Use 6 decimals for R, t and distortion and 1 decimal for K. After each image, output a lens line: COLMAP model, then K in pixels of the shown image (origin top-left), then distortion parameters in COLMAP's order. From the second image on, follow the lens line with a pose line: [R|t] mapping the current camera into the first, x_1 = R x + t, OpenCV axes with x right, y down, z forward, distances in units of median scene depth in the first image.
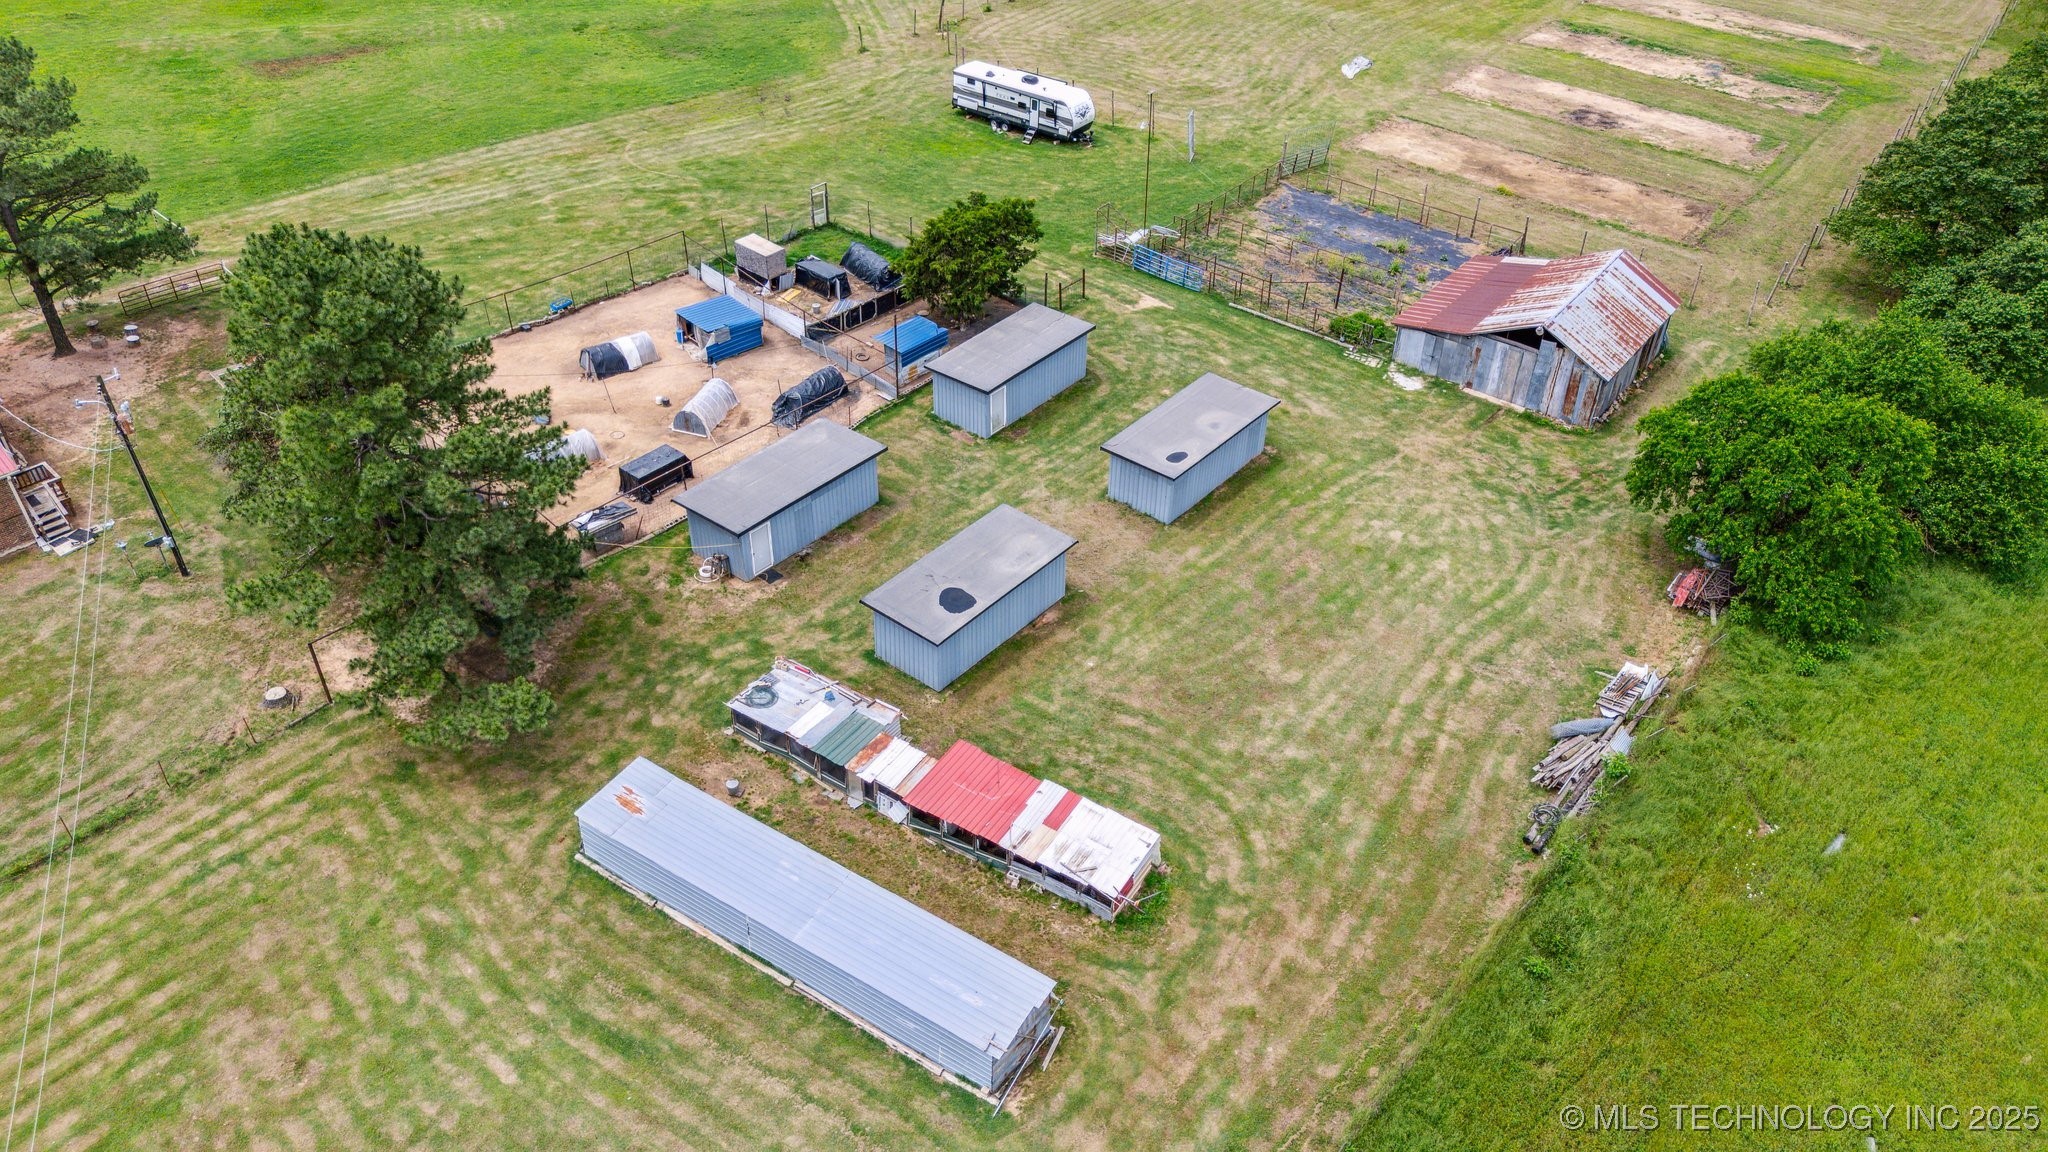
lens RADIAL K [[1502.3, 0, 1022.4], [0, 1502.3, 576.8], [0, 0, 1]] dist [0.070197, -0.058717]
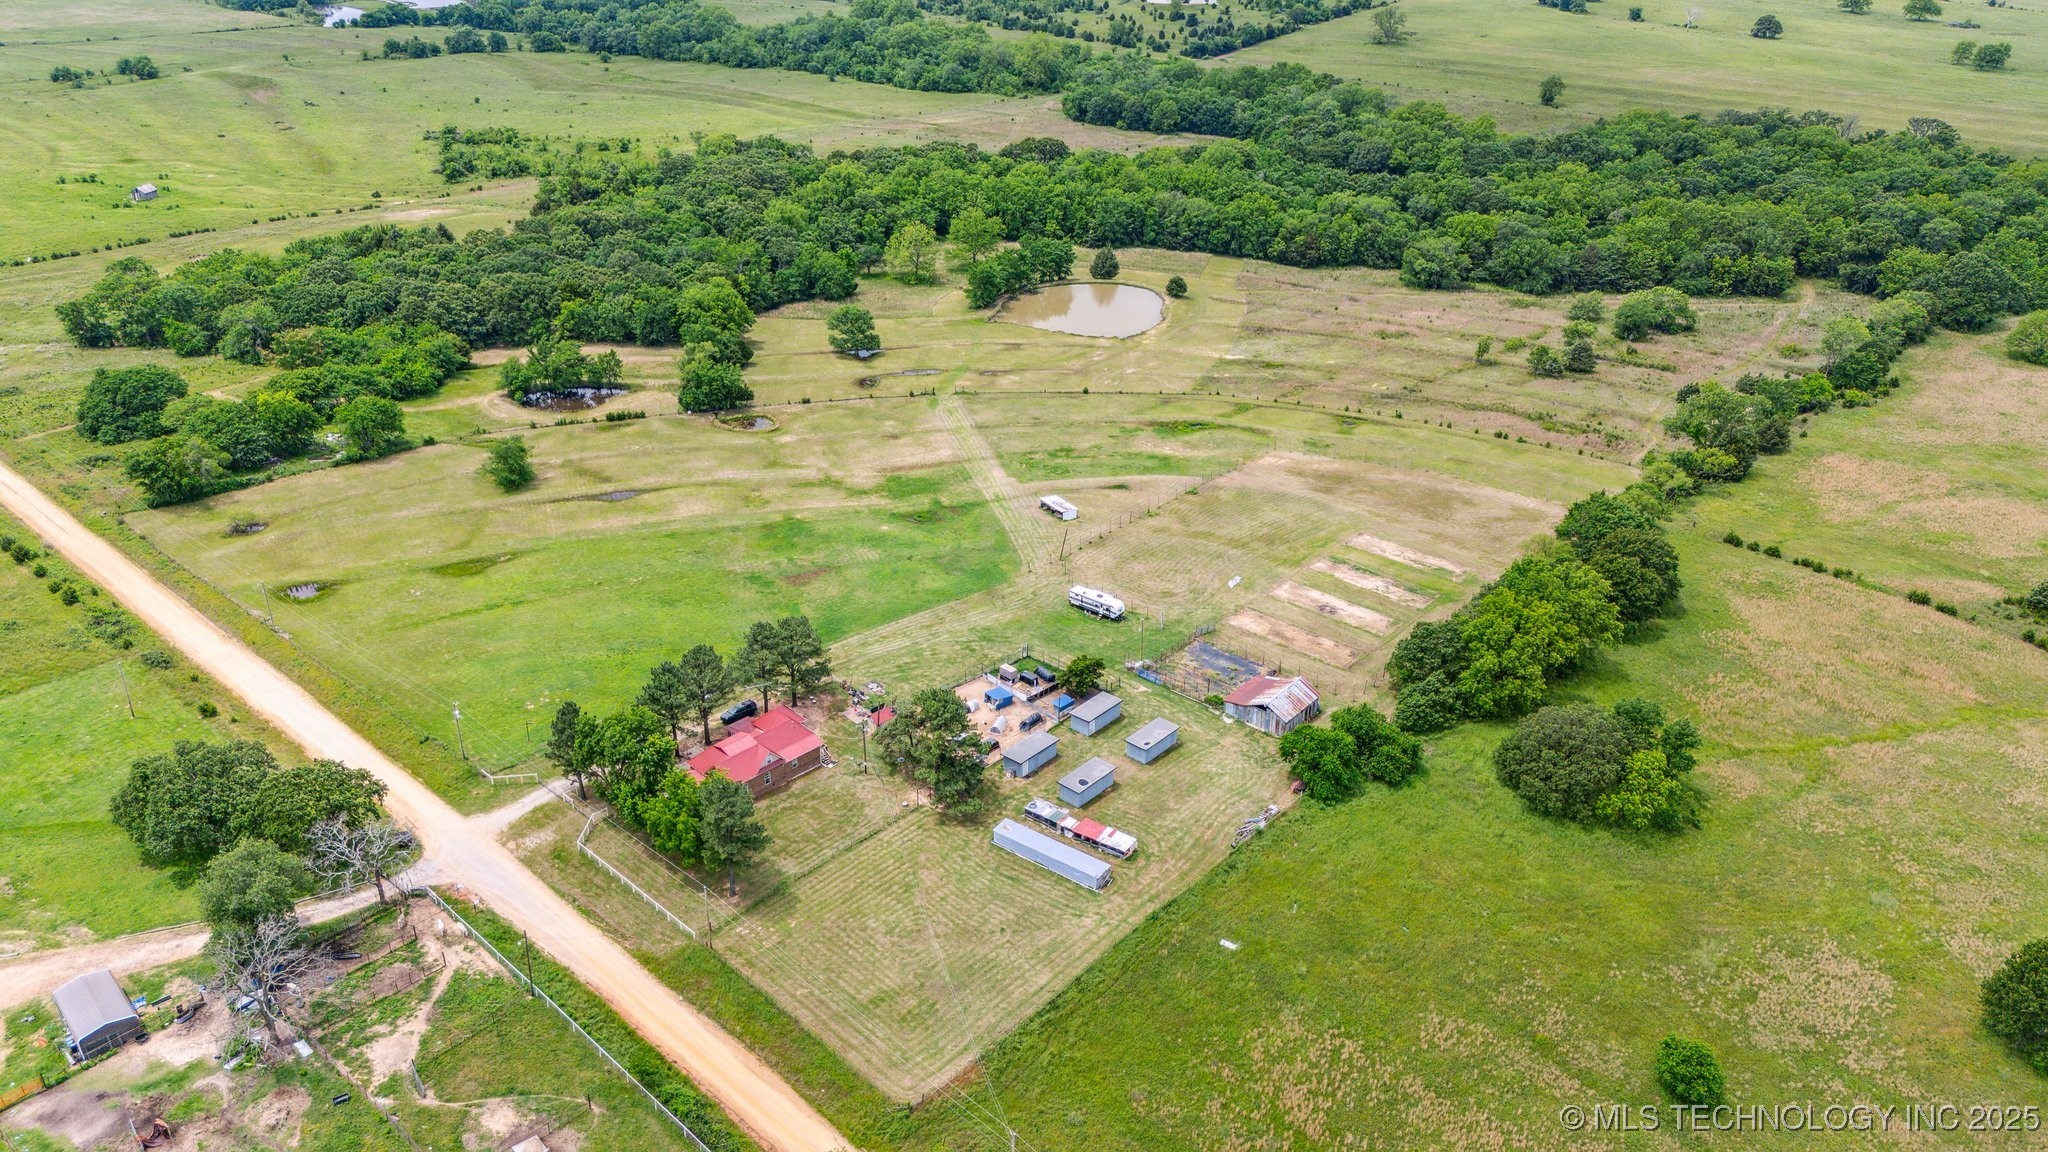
lens RADIAL K [[1502.3, 0, 1014.4], [0, 1502.3, 566.1], [0, 0, 1]] dist [0.070197, -0.058717]
pose [[0.999274, 0.013711, -0.035532, -0.065192], [-0.020218, 0.981614, -0.189802, 0.144384], [0.032276, 0.190382, 0.981179, -1.973314]]
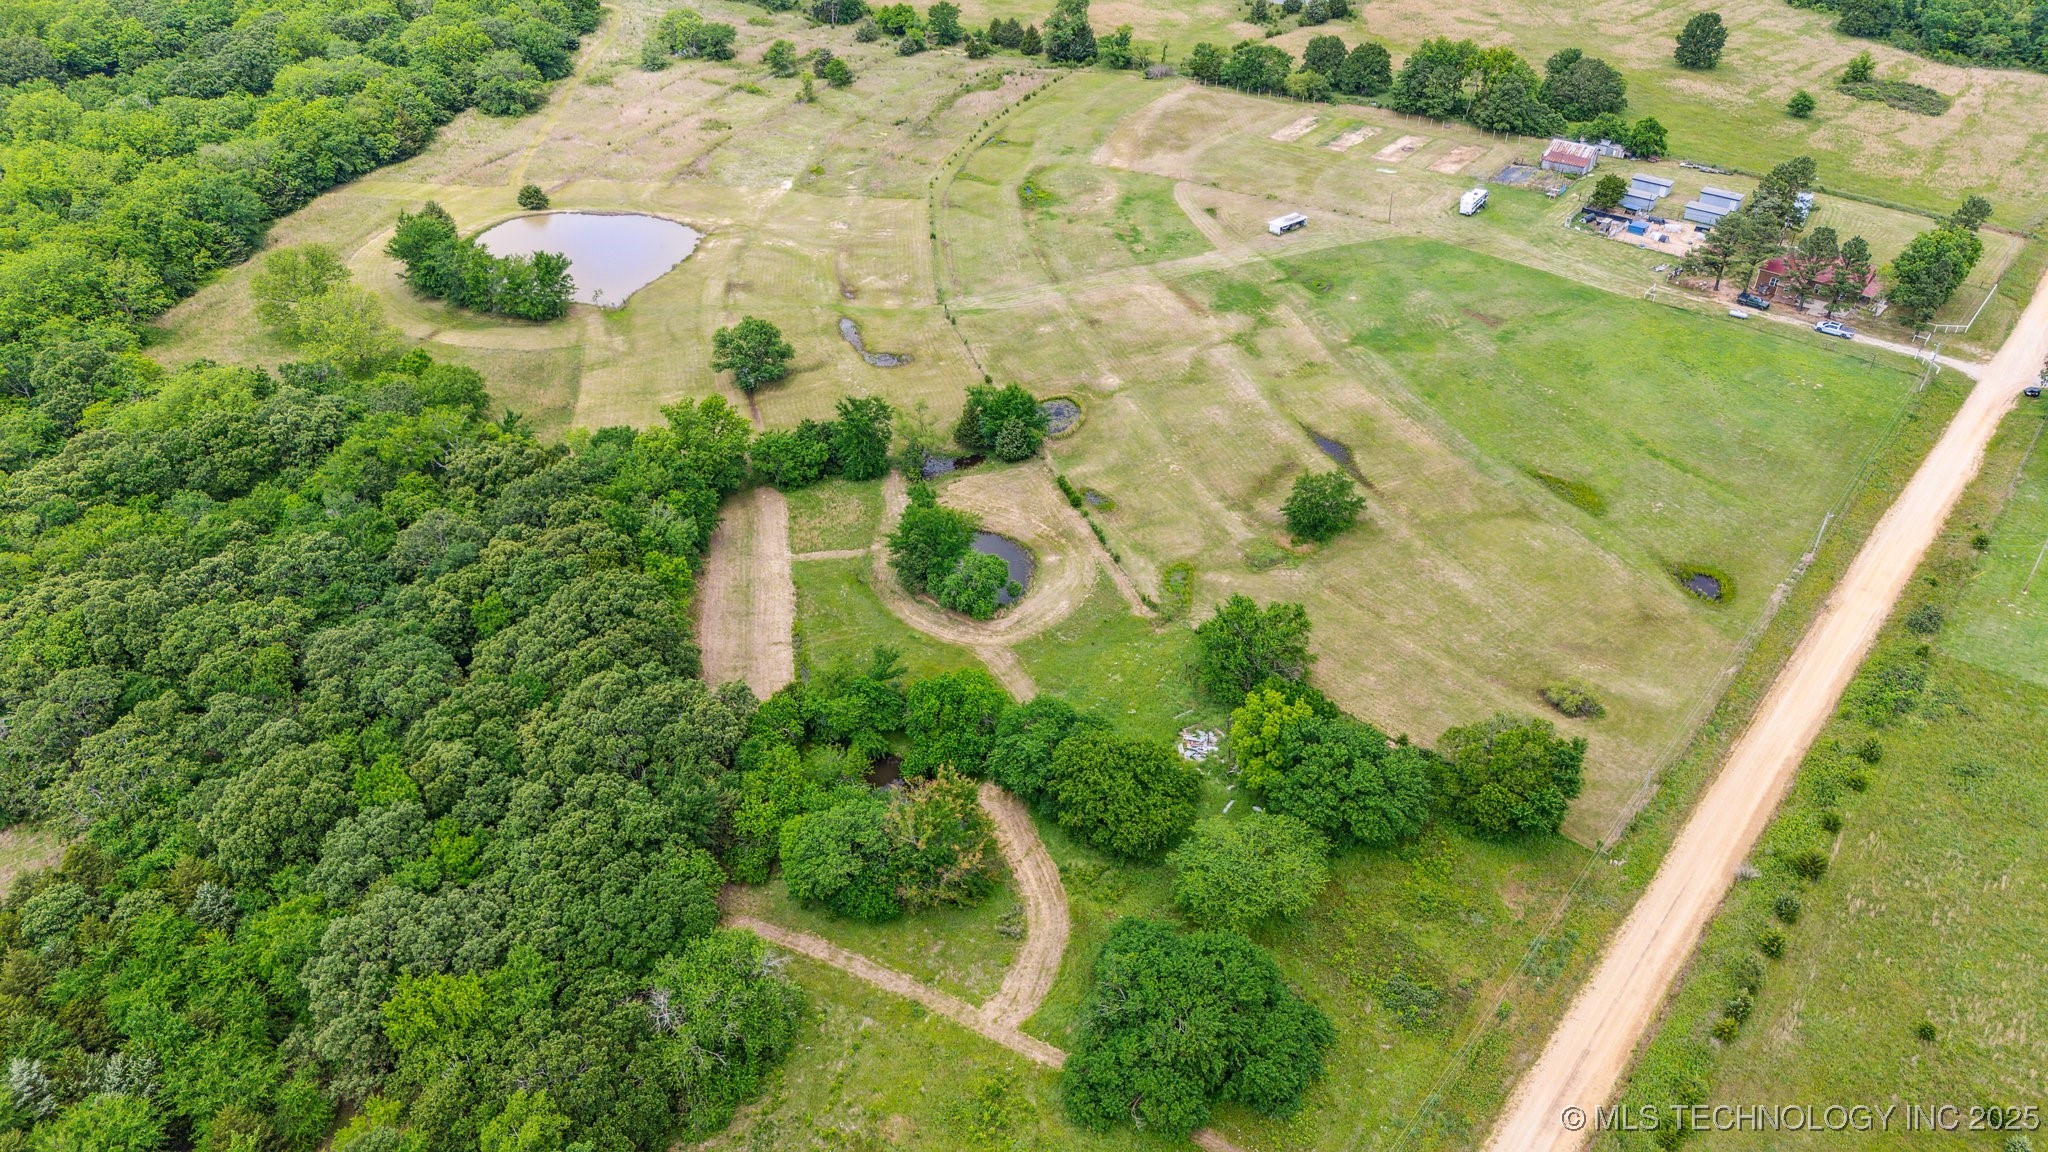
lens RADIAL K [[1502.3, 0, 1016.0], [0, 1502.3, 579.0], [0, 0, 1]] dist [0.070197, -0.058717]
pose [[-0.028599, -0.592702, 0.804914, -4.051895], [0.615803, 0.623846, 0.481251, -2.605589], [-0.787381, 0.509432, 0.347146, 1.373886]]
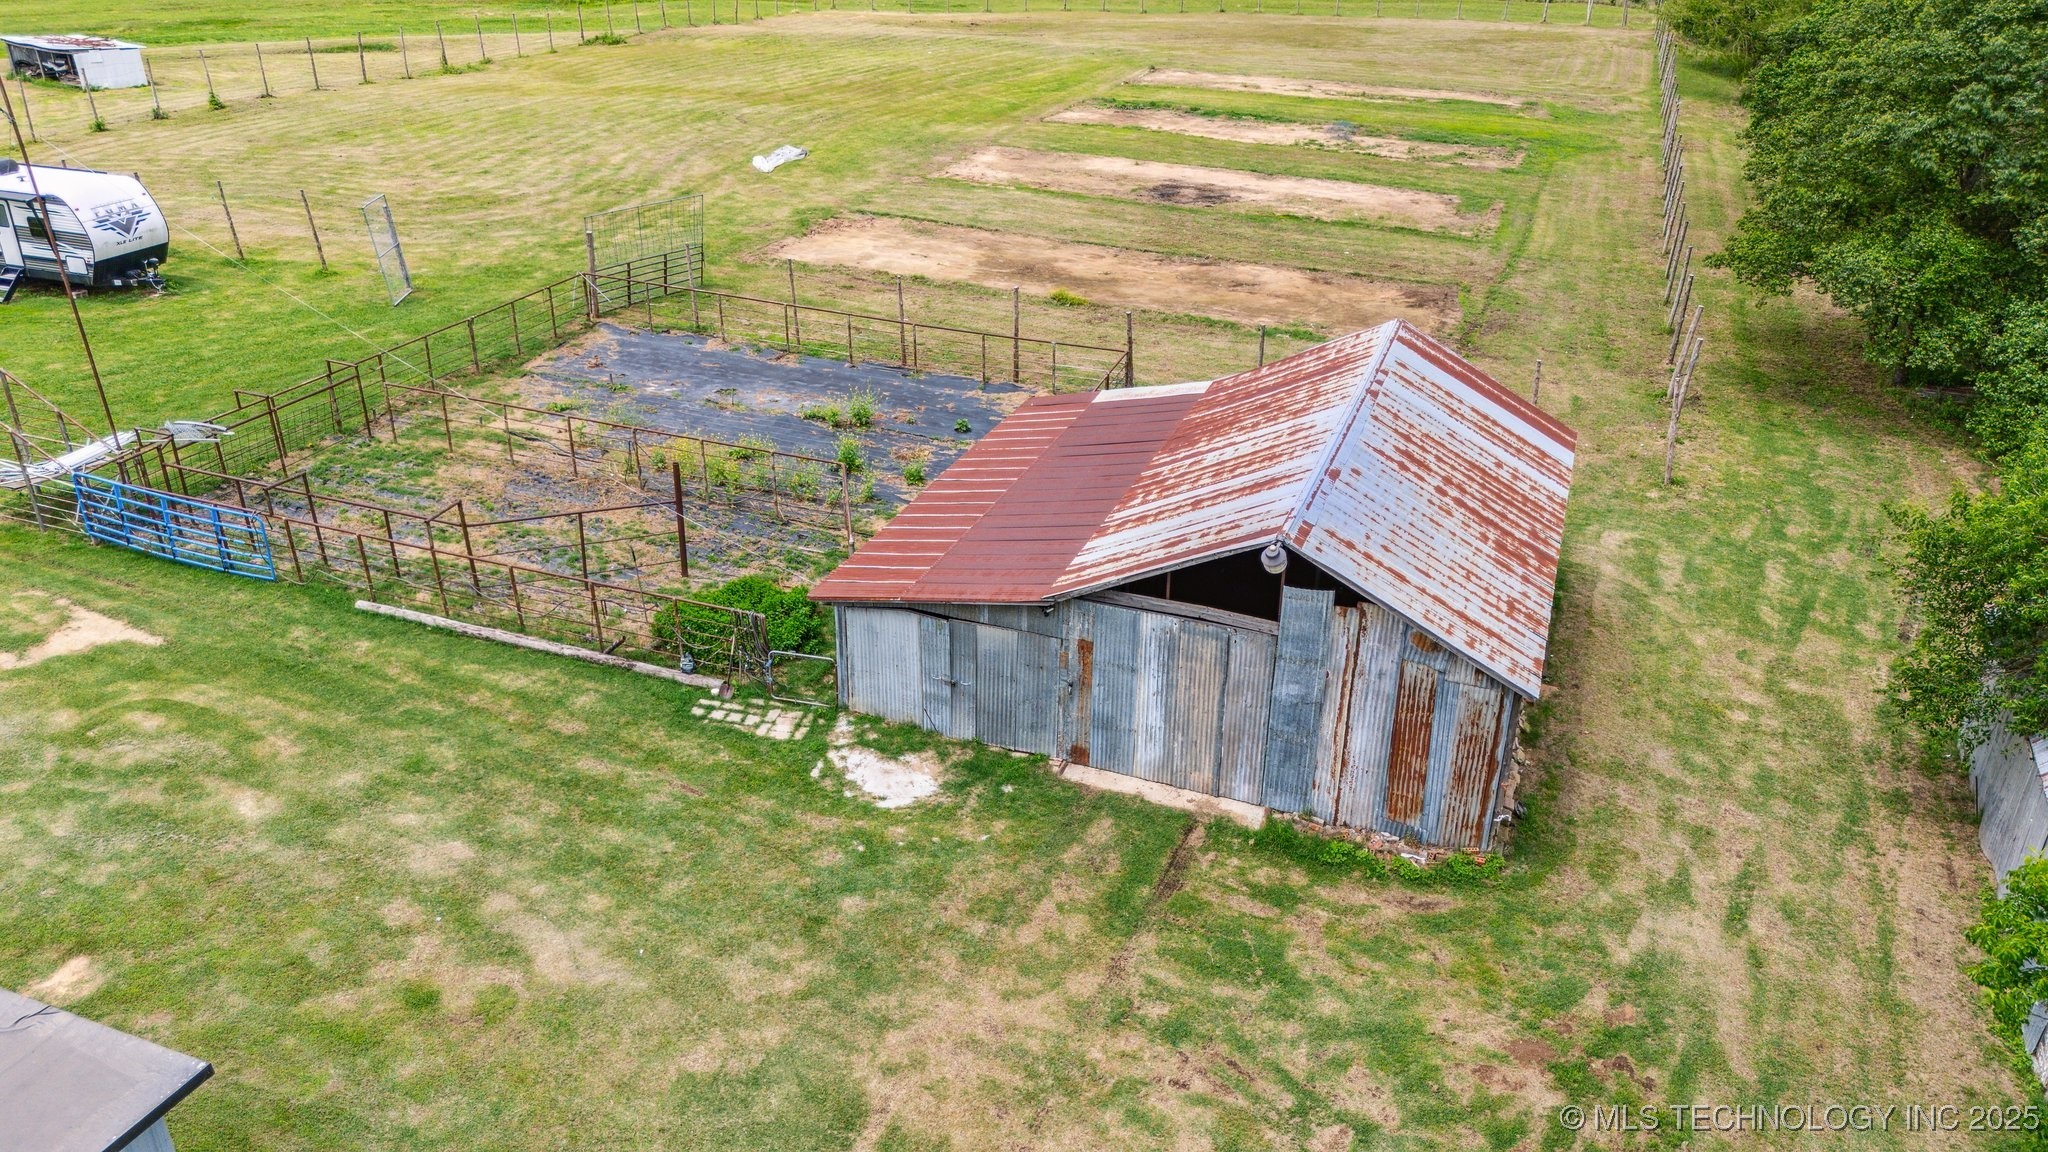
lens RADIAL K [[1502.3, 0, 1013.5], [0, 1502.3, 597.0], [0, 0, 1]] dist [0.070197, -0.058717]
pose [[0.958315, -0.142652, 0.247553, 0.205436], [0.182314, 0.972430, -0.145404, -0.113703], [-0.219986, 0.184476, 0.957901, 0.683389]]
